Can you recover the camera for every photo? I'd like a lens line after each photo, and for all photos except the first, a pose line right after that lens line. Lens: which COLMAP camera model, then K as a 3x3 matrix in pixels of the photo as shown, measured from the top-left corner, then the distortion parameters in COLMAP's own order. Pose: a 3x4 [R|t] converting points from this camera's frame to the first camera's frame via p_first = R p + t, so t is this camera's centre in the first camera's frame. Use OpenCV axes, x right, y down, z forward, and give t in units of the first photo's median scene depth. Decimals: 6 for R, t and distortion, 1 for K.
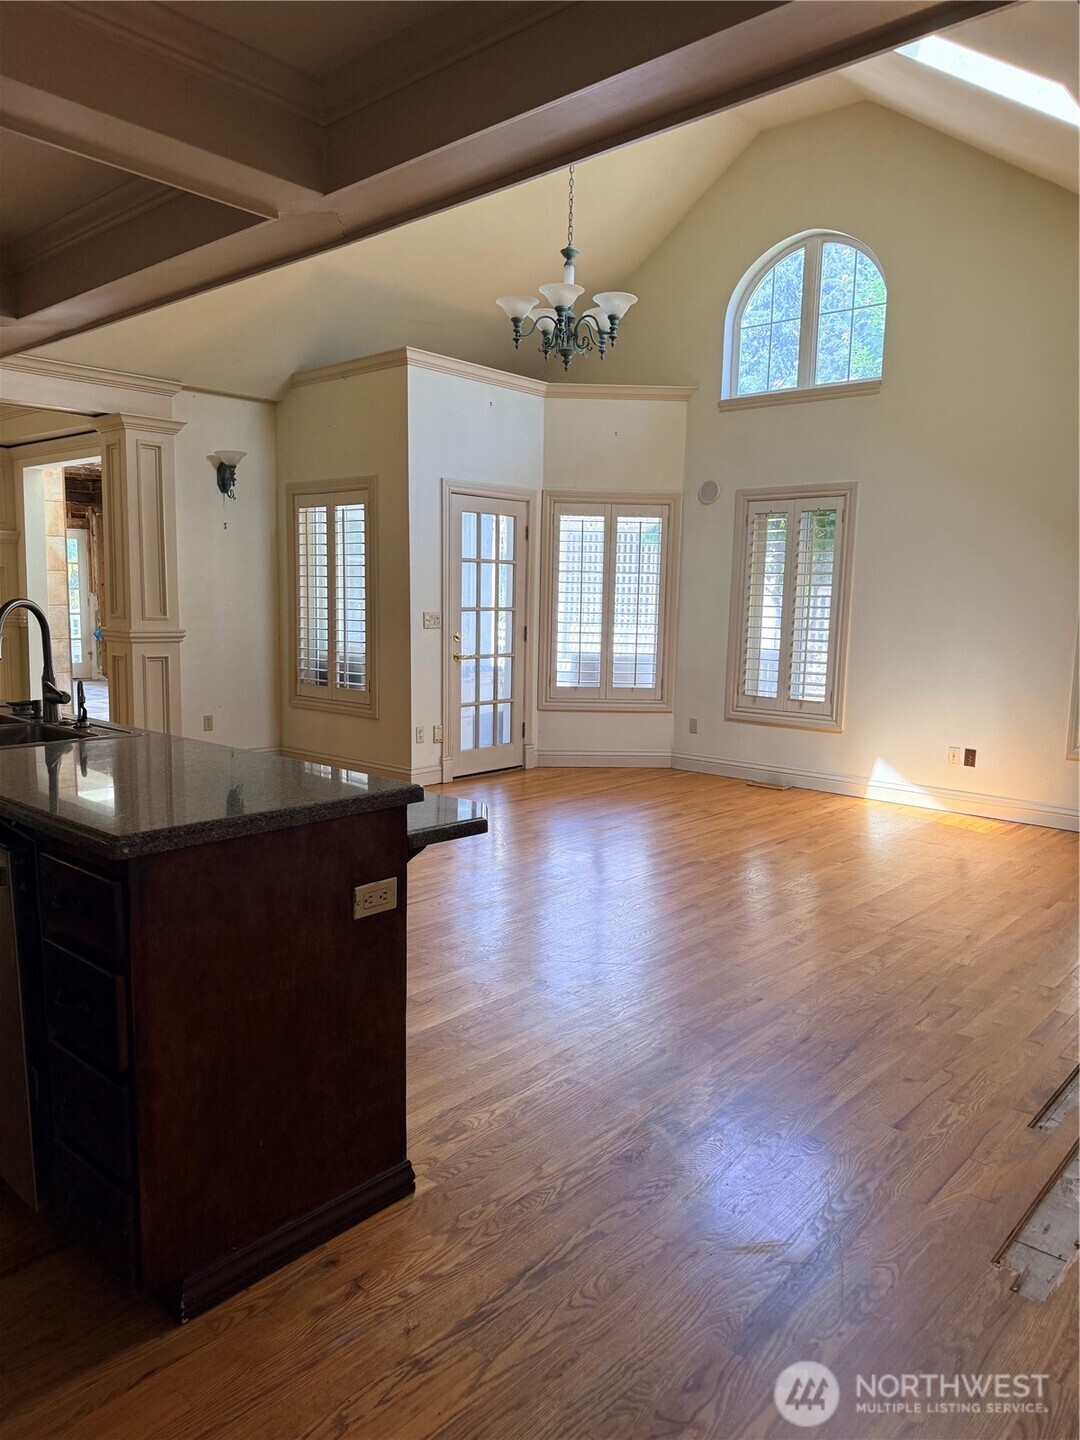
lens RADIAL K [[1022.0, 0, 543.3], [0, 1022.0, 721.8], [0, 0, 1]] dist [0.028855, -0.028316]
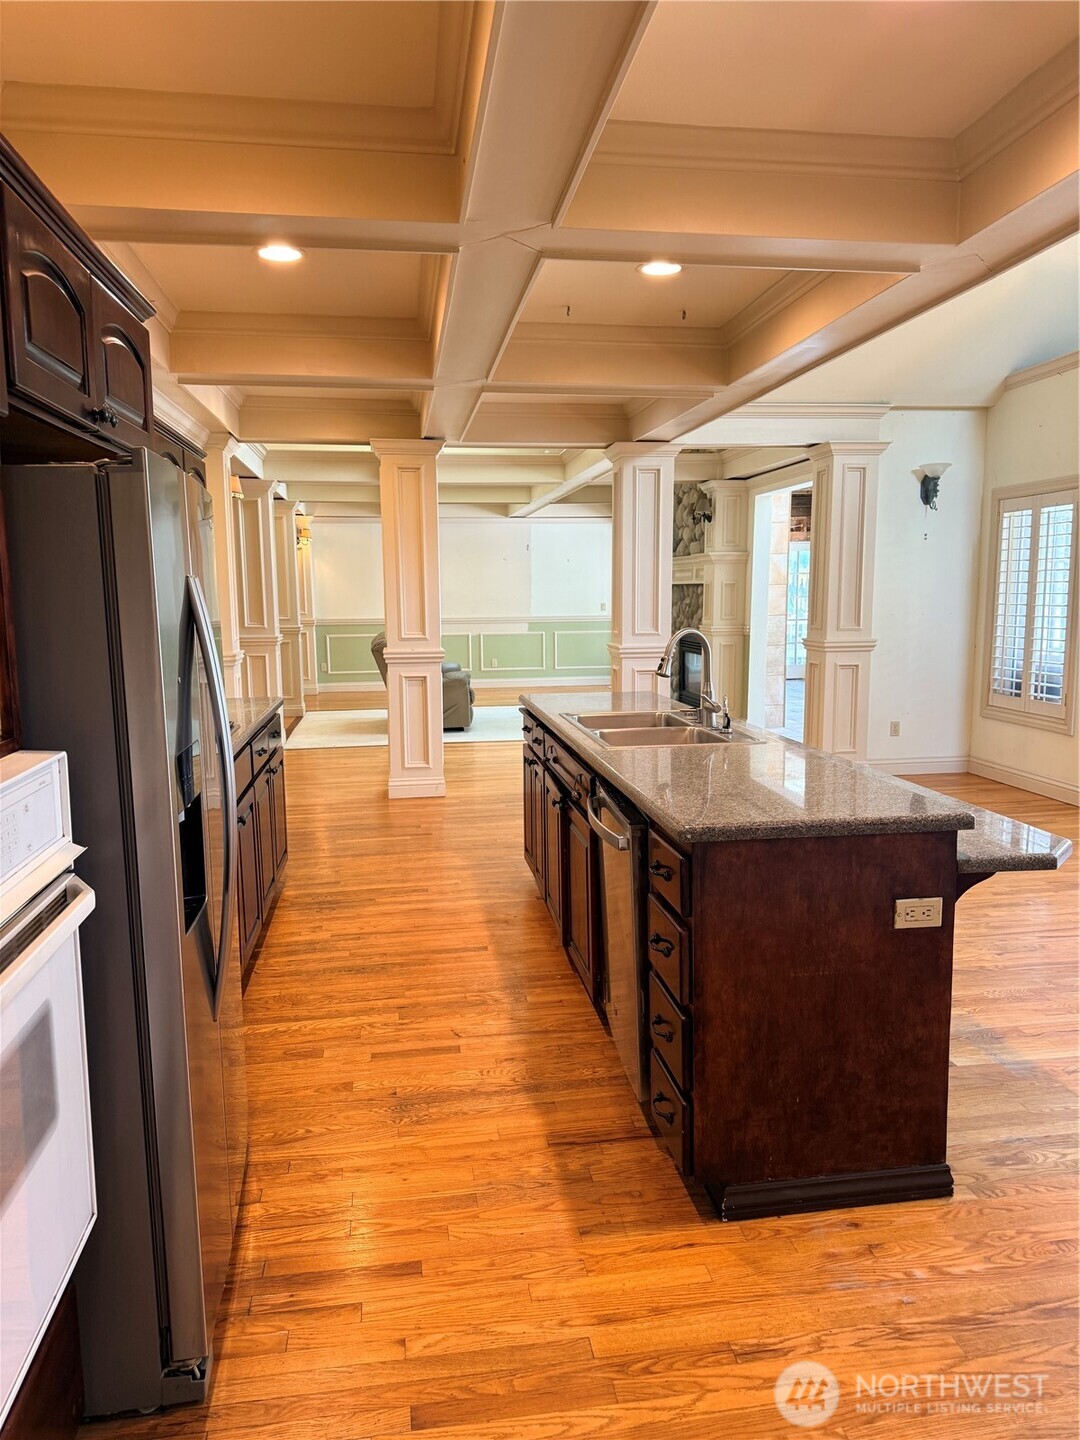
lens RADIAL K [[1022.0, 0, 539.9], [0, 1022.0, 721.7], [0, 0, 1]] dist [0.028855, -0.028316]
pose [[0.765595, 0.055043, -0.640964, 0.156988], [-0.052807, 0.998348, 0.022658, -0.025154], [0.641152, 0.016500, 0.767236, -0.072147]]
